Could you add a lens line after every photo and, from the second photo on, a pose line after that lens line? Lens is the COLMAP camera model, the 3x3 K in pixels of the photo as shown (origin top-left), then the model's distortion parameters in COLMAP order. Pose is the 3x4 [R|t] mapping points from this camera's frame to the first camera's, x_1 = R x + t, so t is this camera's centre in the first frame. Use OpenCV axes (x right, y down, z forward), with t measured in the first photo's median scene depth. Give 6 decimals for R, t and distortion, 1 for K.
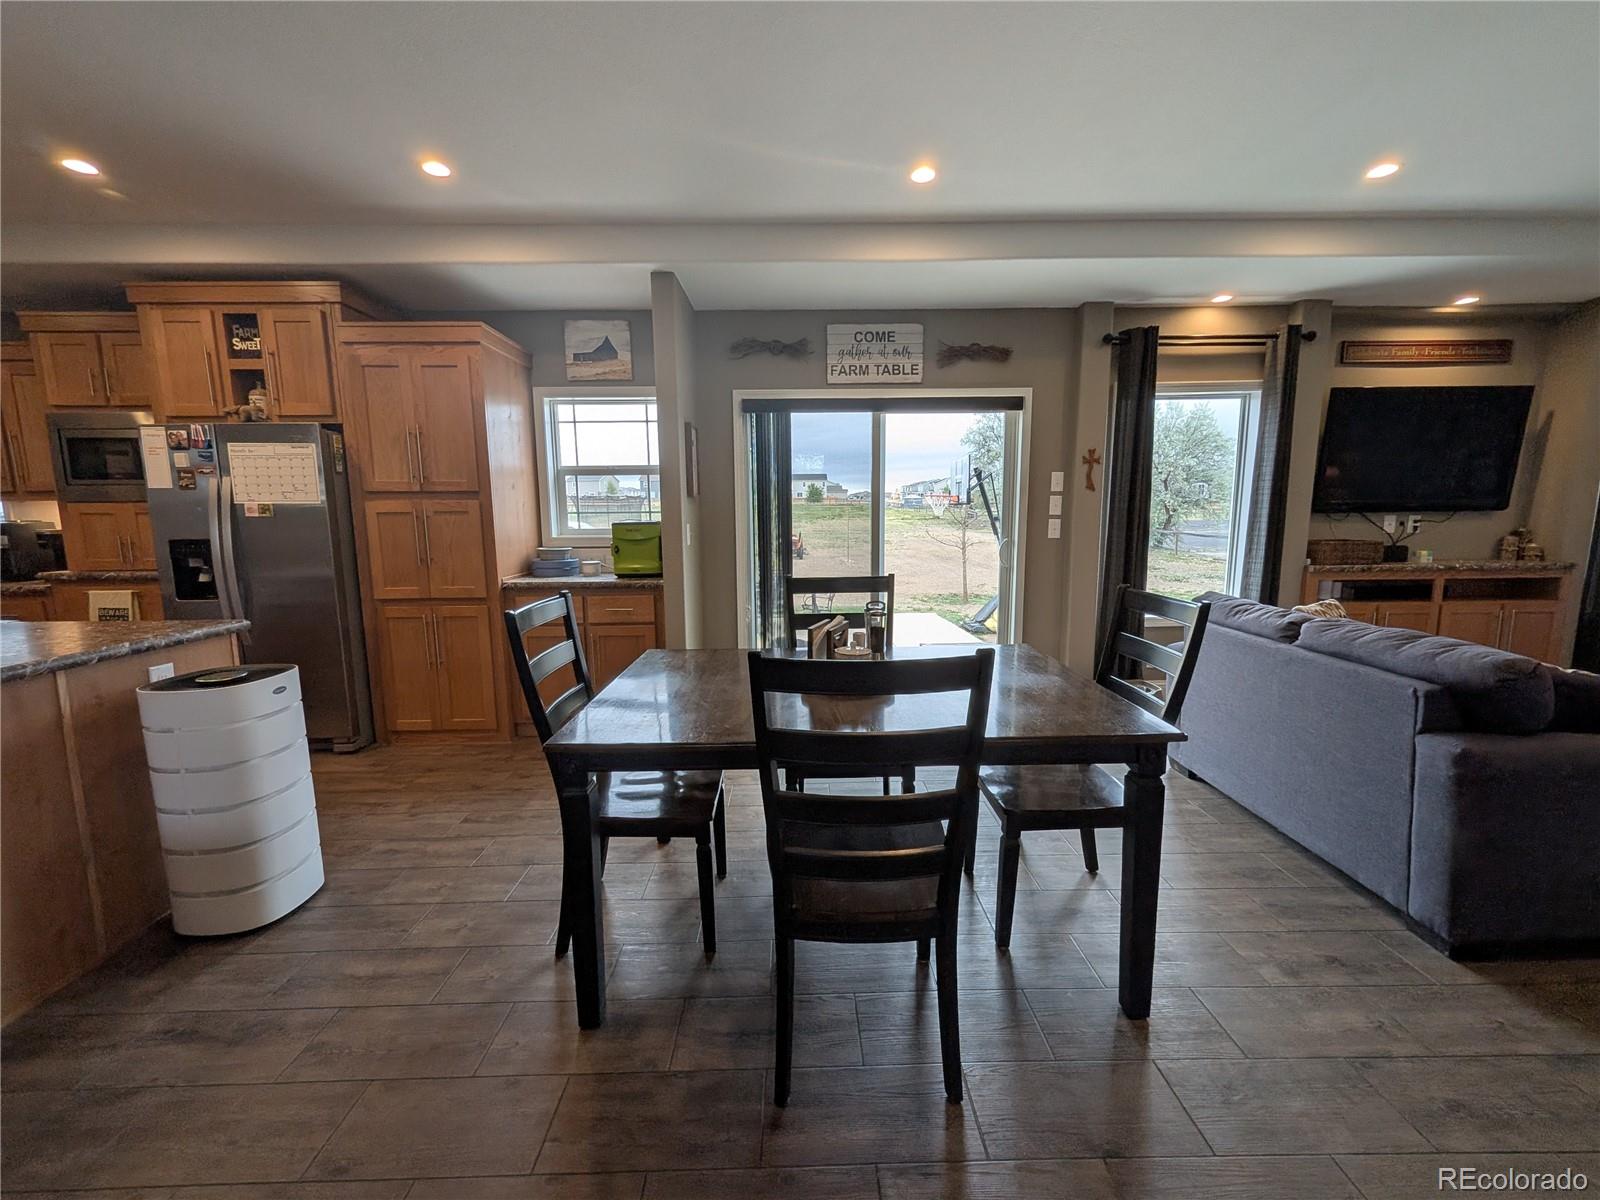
lens RADIAL K [[640.8, 0, 810.0], [0, 640.8, 603.3], [0, 0, 1]] dist [0.007079, -0.001127]
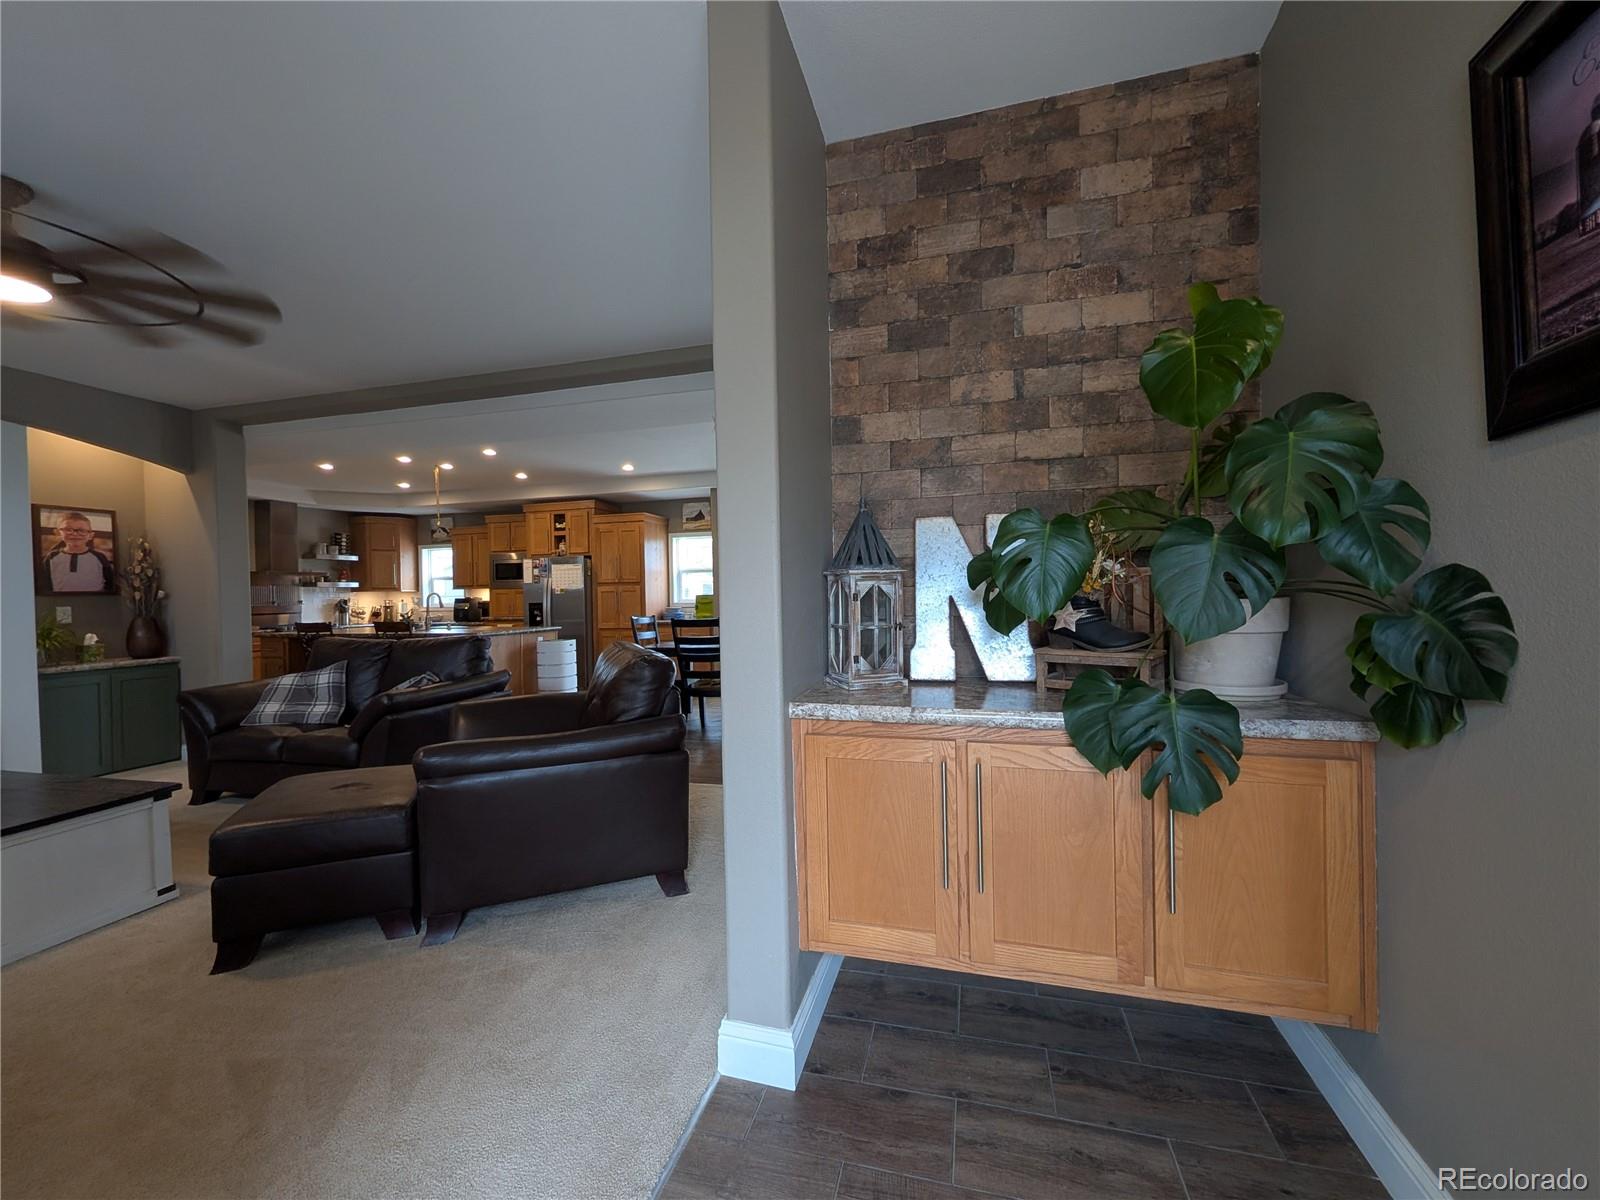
lens RADIAL K [[640.8, 0, 810.8], [0, 640.8, 601.8], [0, 0, 1]] dist [0.007079, -0.001127]
pose [[0.961336, -0.007965, -0.275264, 0.732297], [-0.026792, 0.992135, -0.122275, 0.168036], [0.274073, 0.124922, 0.953561, -1.058053]]
